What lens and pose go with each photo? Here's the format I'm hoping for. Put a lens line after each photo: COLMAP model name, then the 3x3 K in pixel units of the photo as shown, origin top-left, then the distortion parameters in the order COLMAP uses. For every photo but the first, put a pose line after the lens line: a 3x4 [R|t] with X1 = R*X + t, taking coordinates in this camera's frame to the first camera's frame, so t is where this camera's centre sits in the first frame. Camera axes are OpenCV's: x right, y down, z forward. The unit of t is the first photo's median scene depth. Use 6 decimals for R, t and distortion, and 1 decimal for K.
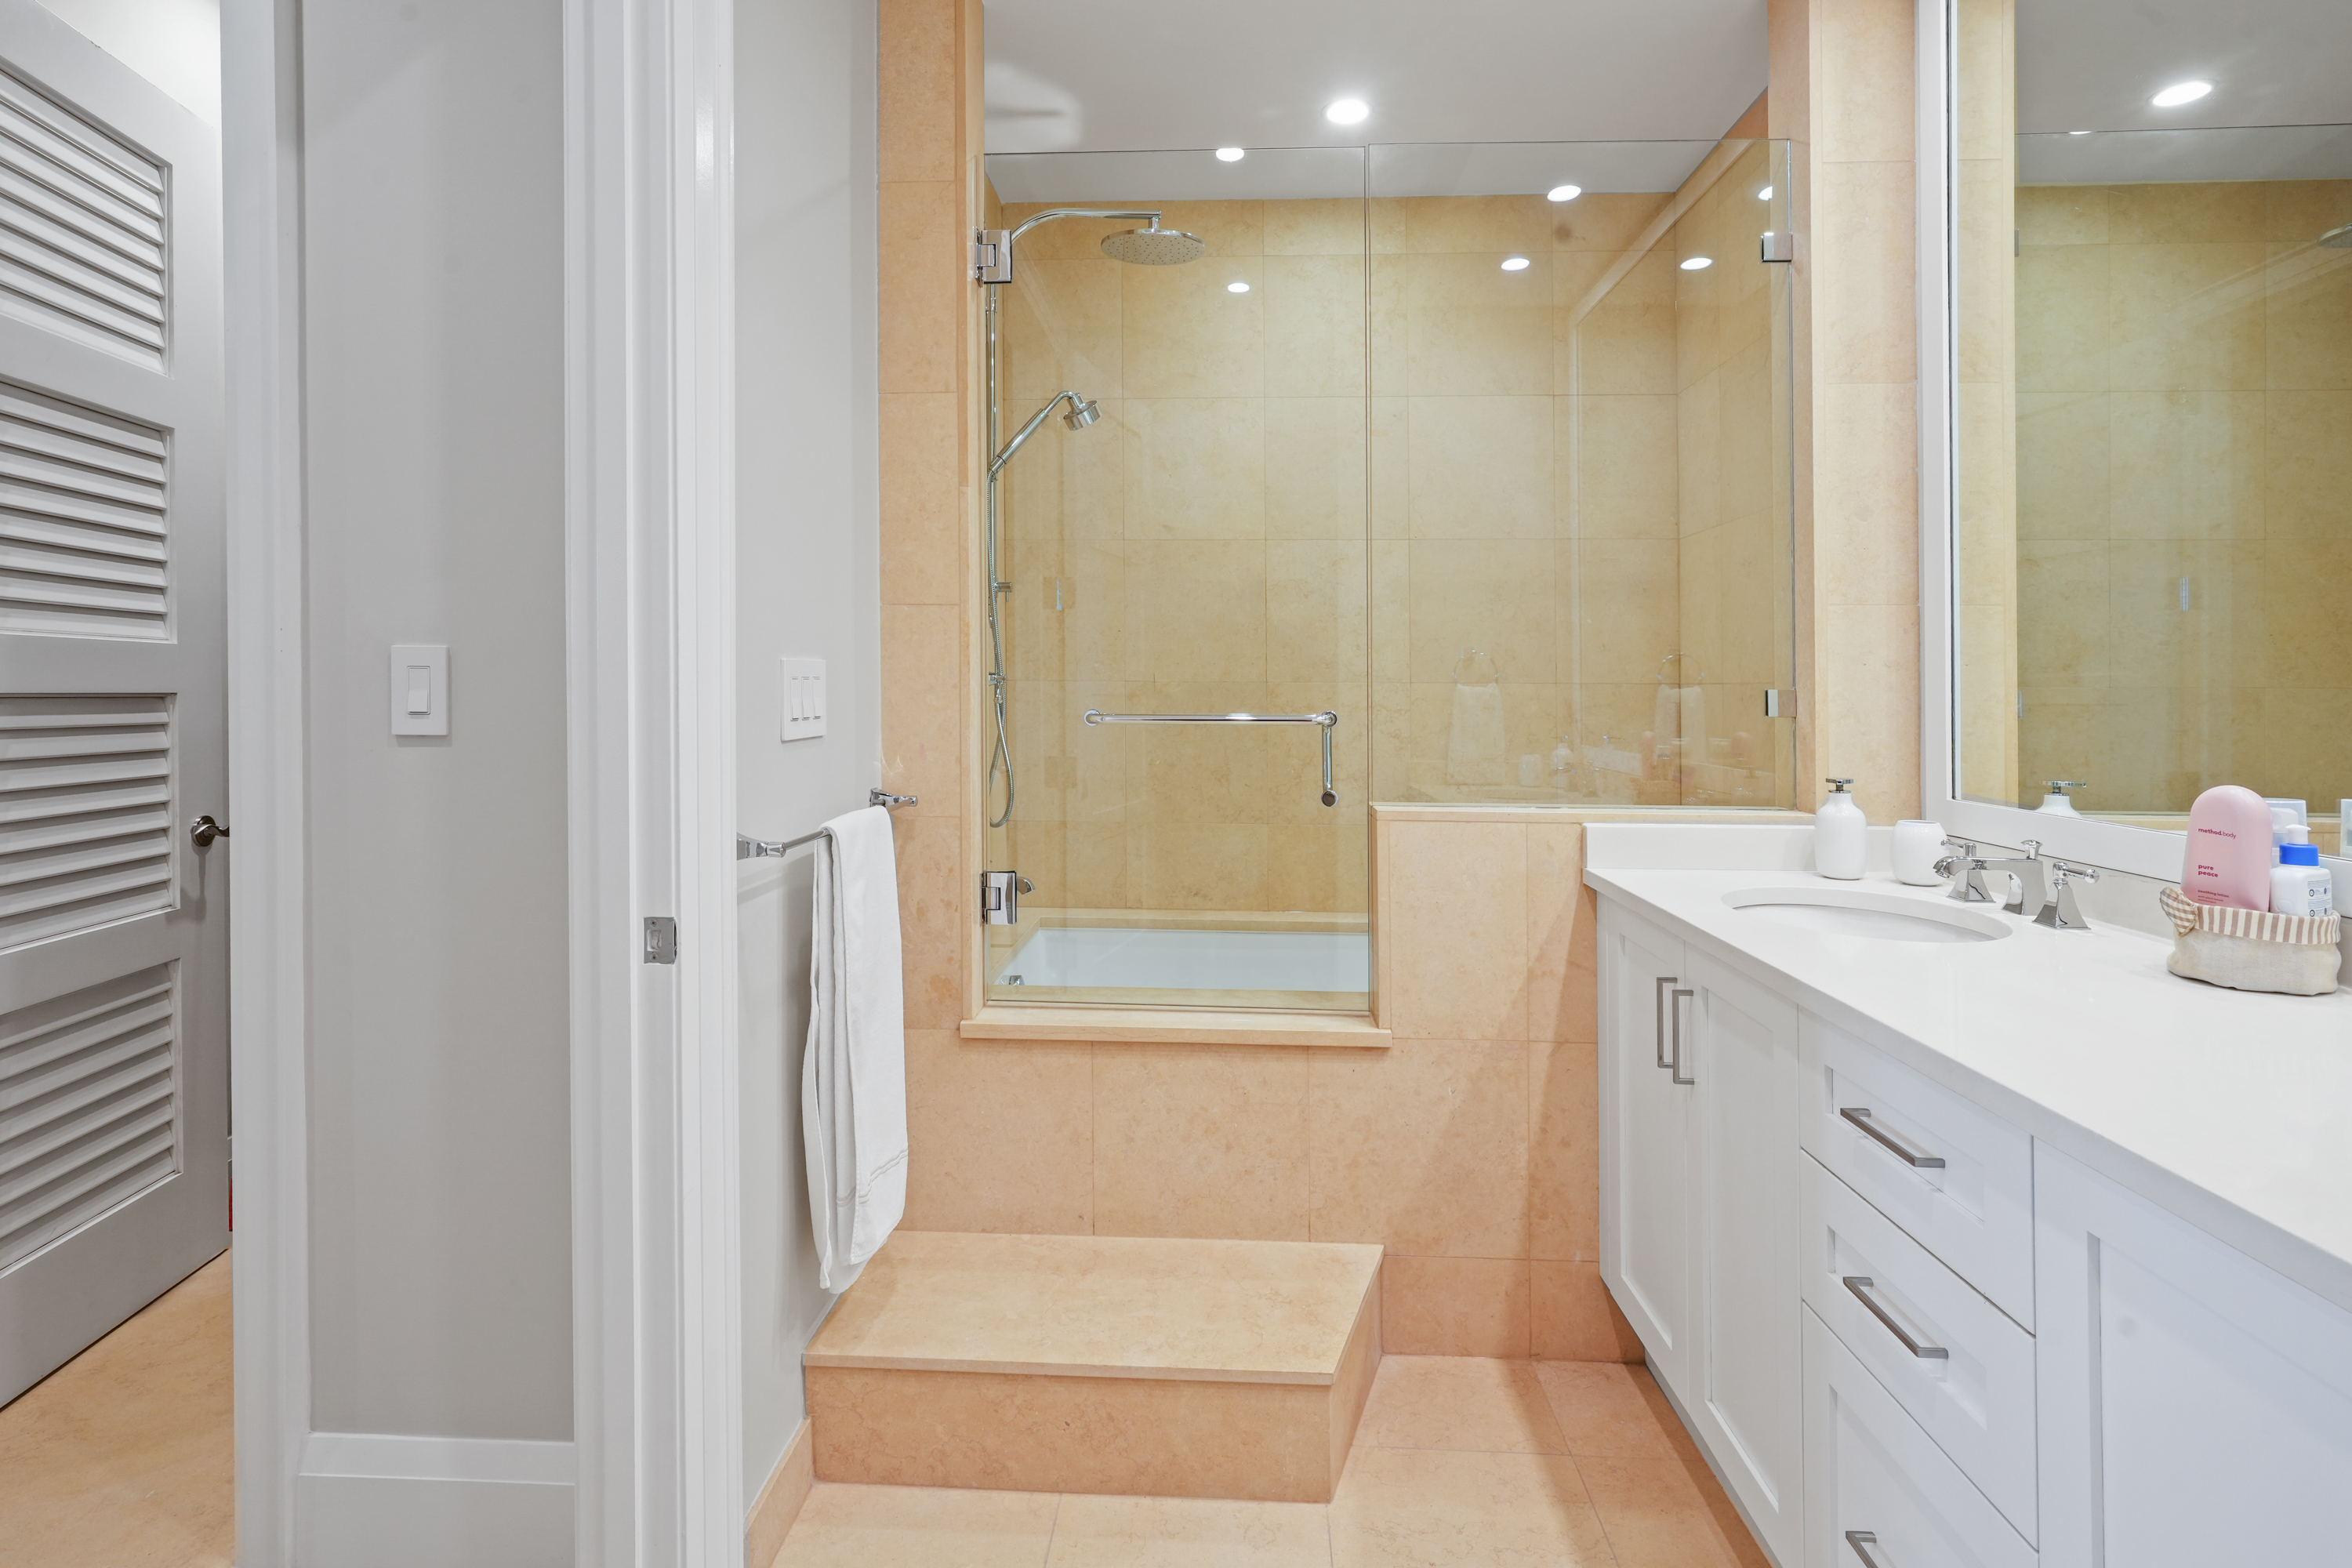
lens RADIAL K [[1156.6, 0, 1169.4], [0, 1156.6, 699.6], [0, 0, 1]] dist [-0.000795, 0.000481]
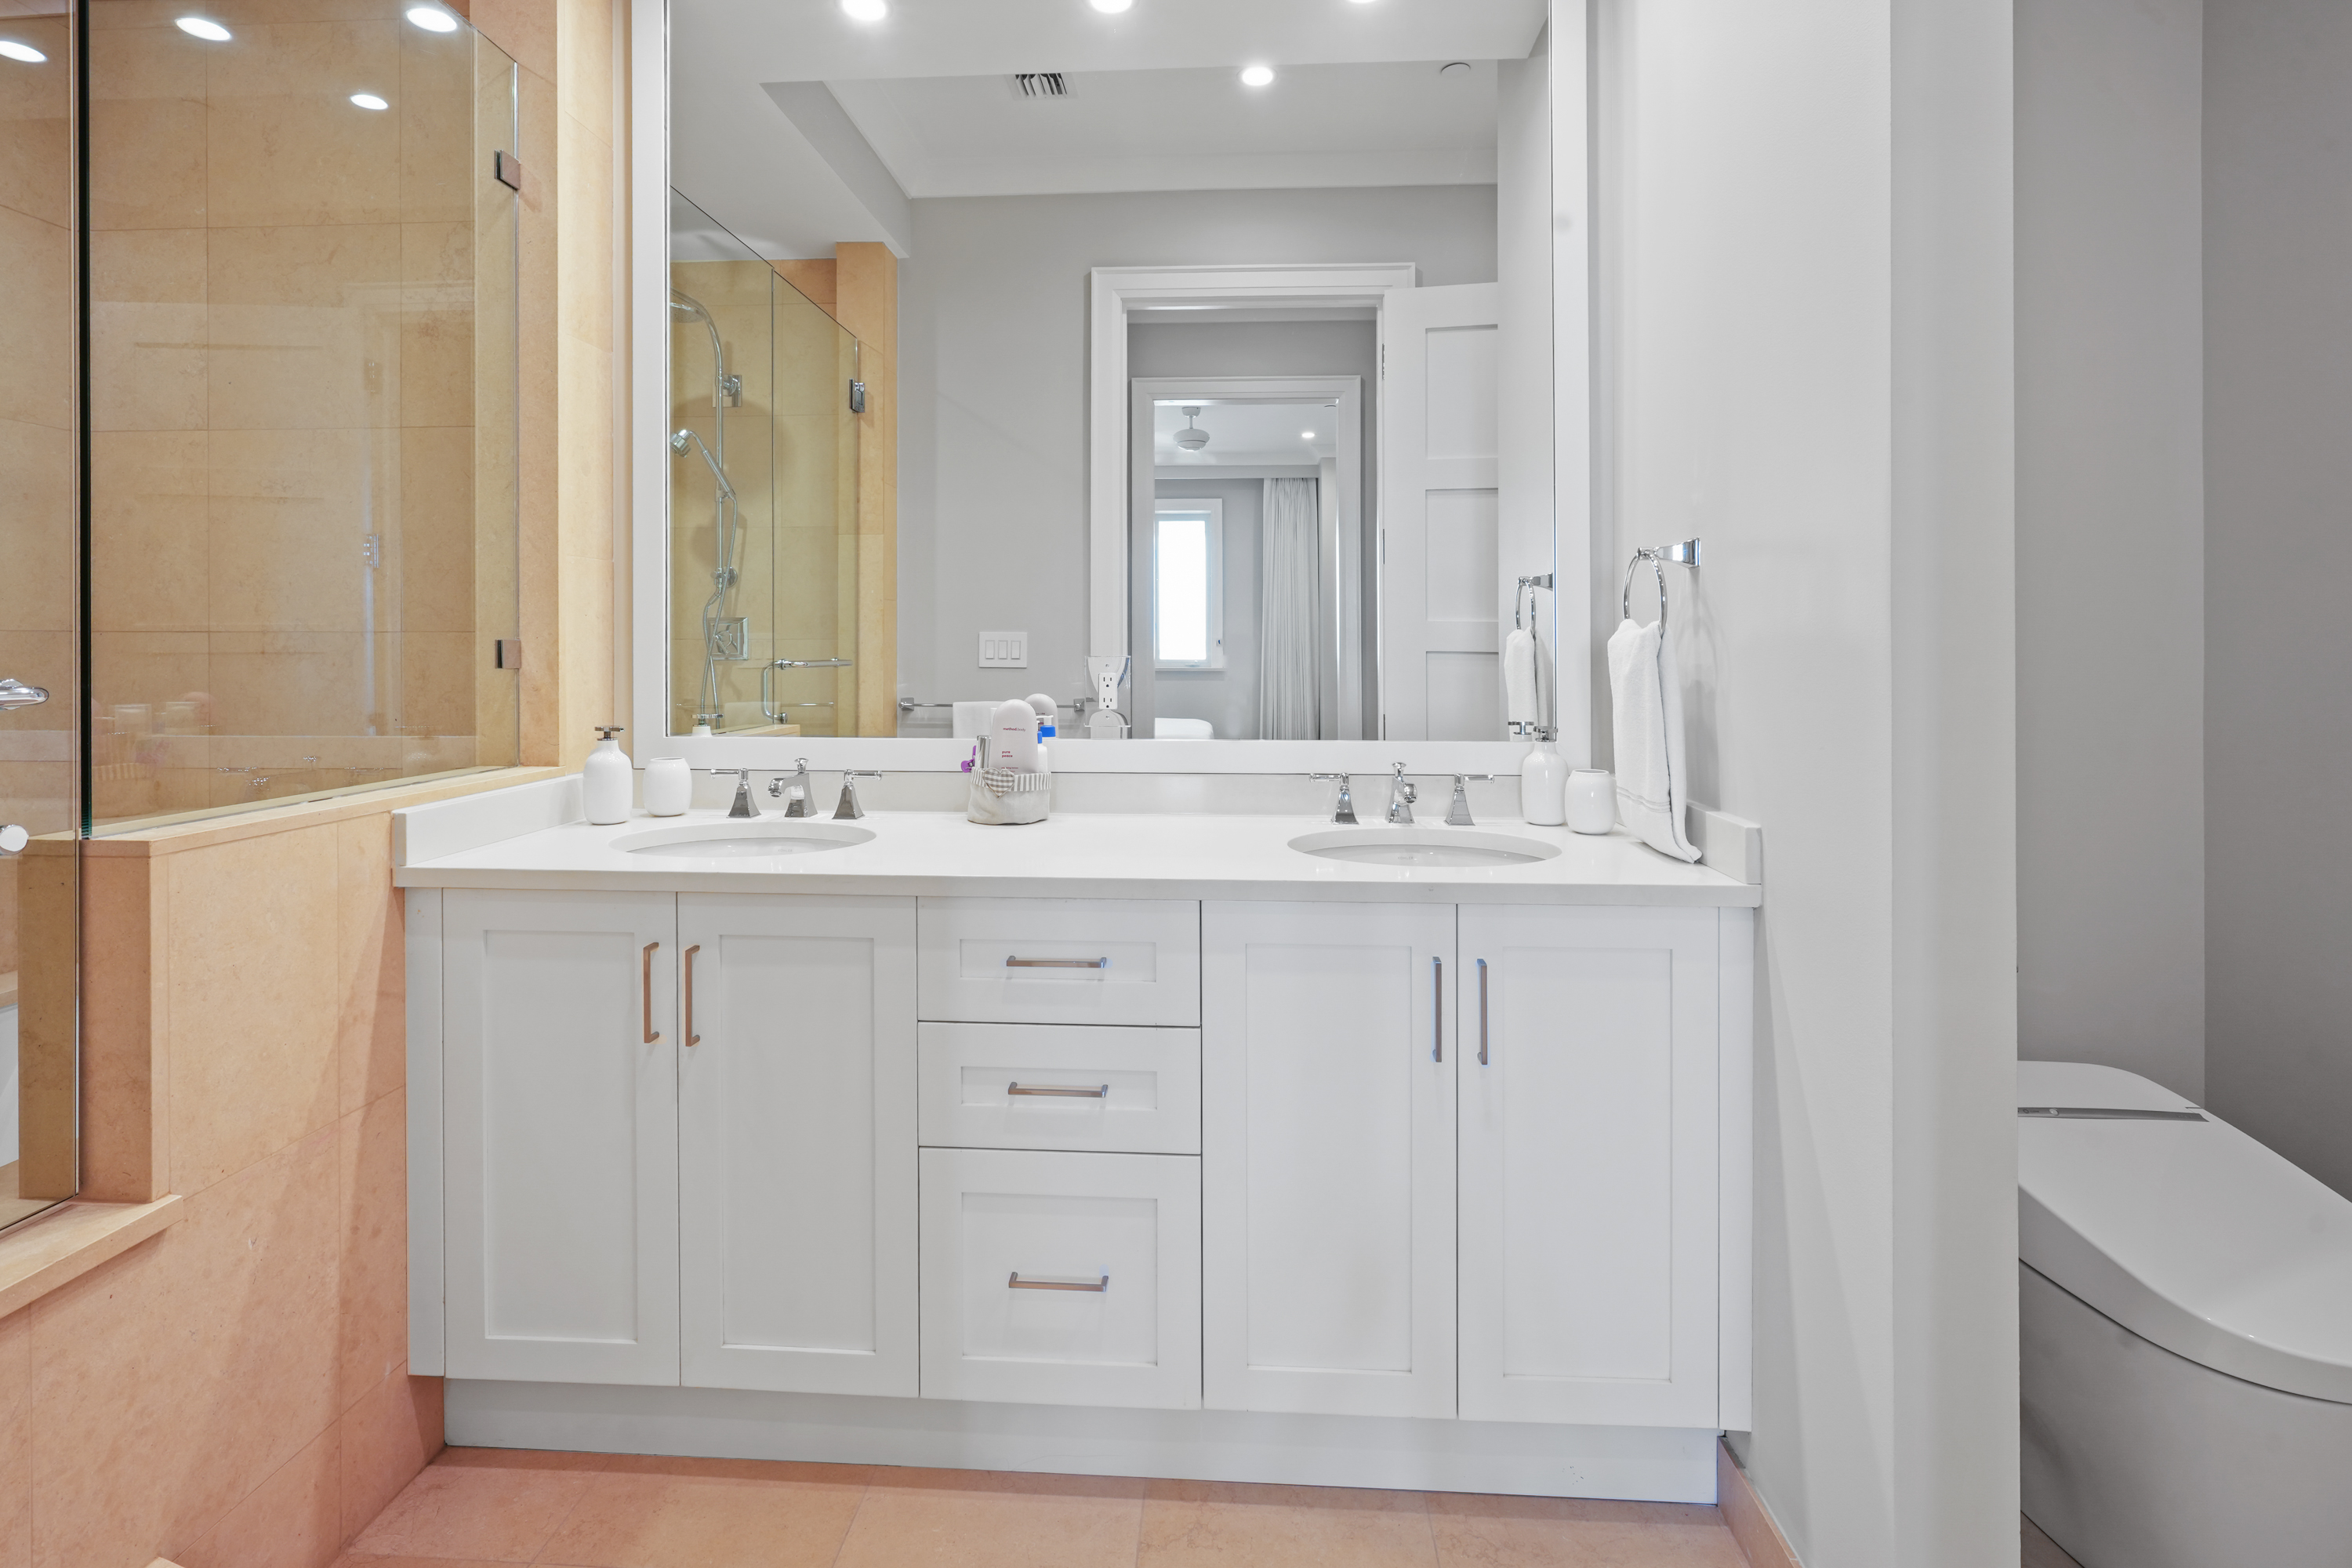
lens RADIAL K [[1156.6, 0, 1167.5], [0, 1156.6, 638.7], [0, 0, 1]] dist [-0.000795, 0.000481]
pose [[0.008501, 0.000726, 0.999964, -0.418746], [0.007567, 0.999971, -0.000790, -0.004571], [-0.999935, 0.007574, 0.008495, 0.466164]]
